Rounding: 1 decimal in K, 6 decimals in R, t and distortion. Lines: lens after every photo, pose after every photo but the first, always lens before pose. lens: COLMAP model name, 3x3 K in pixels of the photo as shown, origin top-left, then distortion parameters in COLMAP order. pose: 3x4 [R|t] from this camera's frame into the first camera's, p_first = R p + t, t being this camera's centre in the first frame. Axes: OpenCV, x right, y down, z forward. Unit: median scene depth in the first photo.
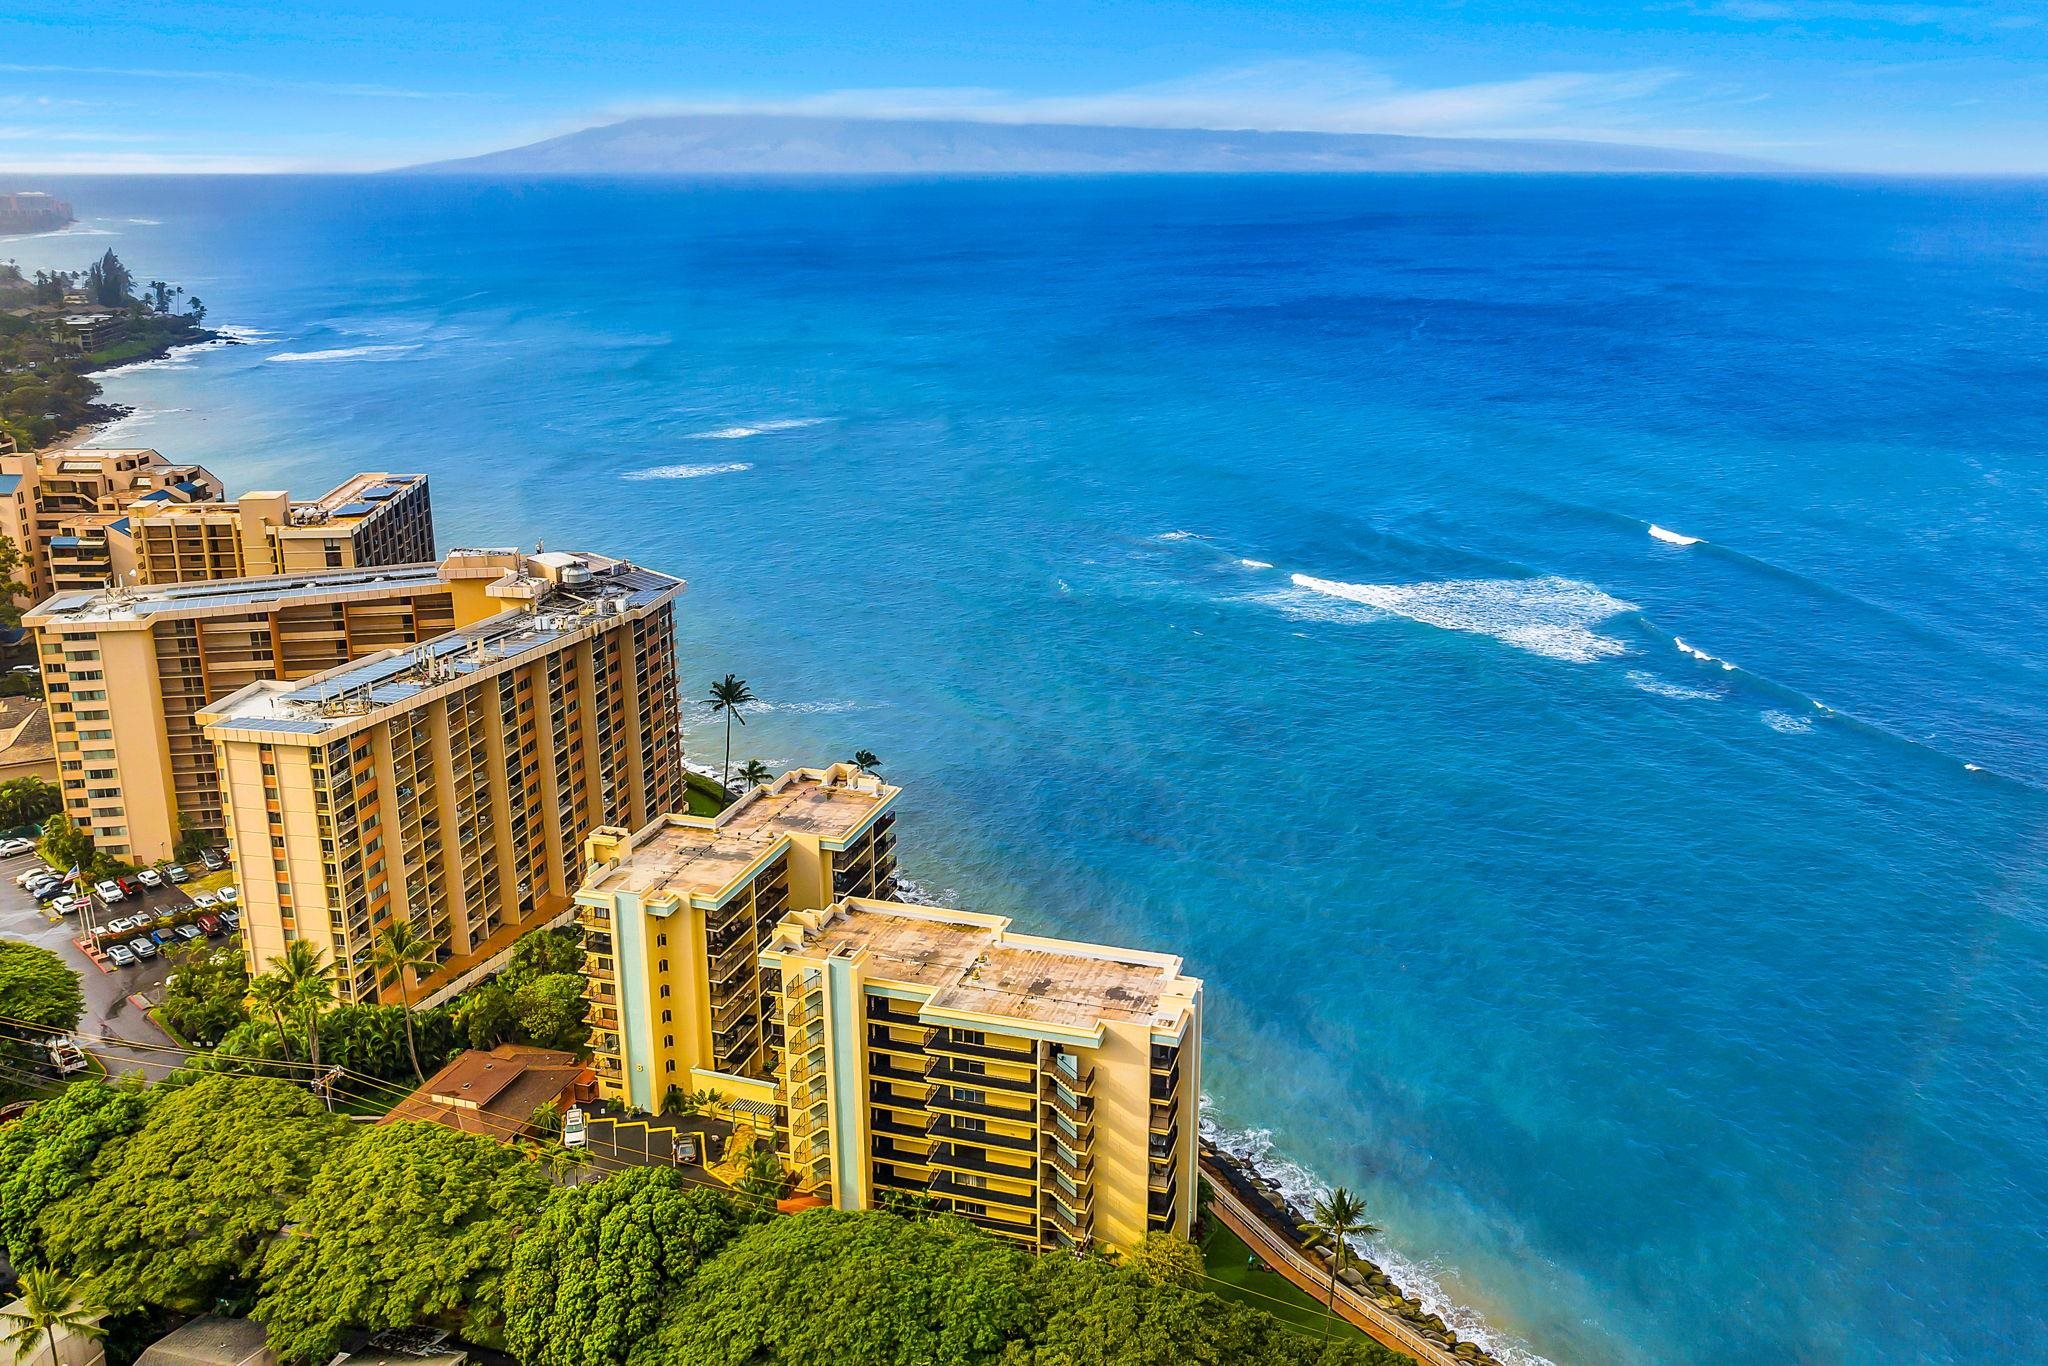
lens RADIAL K [[1743.7, 0, 1024.0], [0, 1743.7, 683.0], [0, 0, 1]] dist [-0.004816, -0.000670]
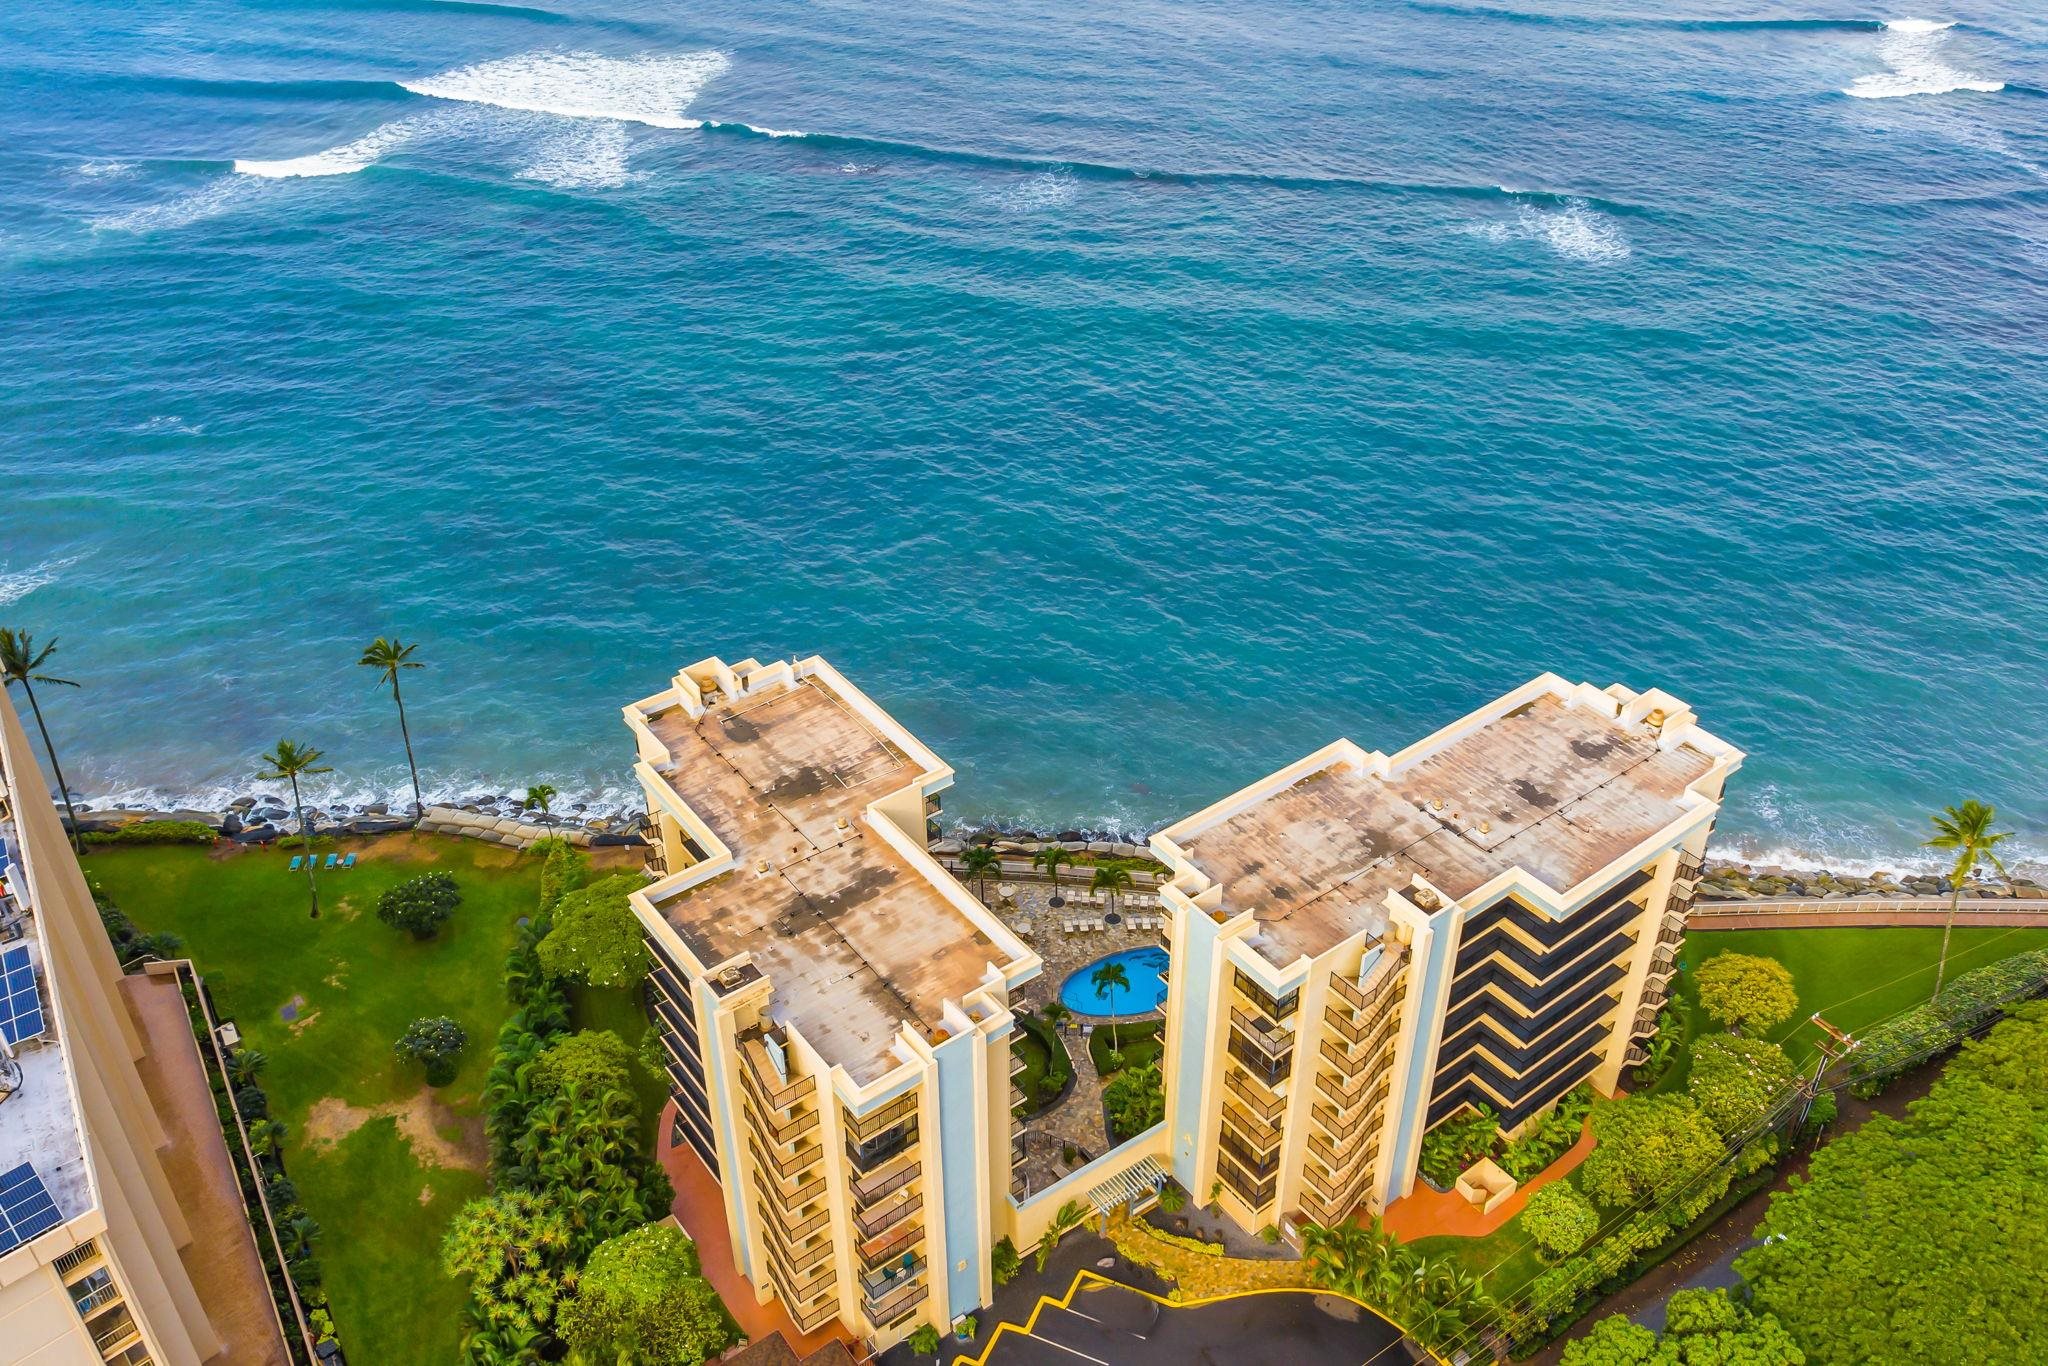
lens RADIAL K [[1743.7, 0, 1024.0], [0, 1743.7, 683.0], [0, 0, 1]] dist [-0.004816, -0.000670]
pose [[0.551391, -0.460084, 0.695911, -0.601036], [0.225312, 0.885306, 0.406777, -0.216454], [-0.803245, -0.067496, 0.591812, 0.735072]]
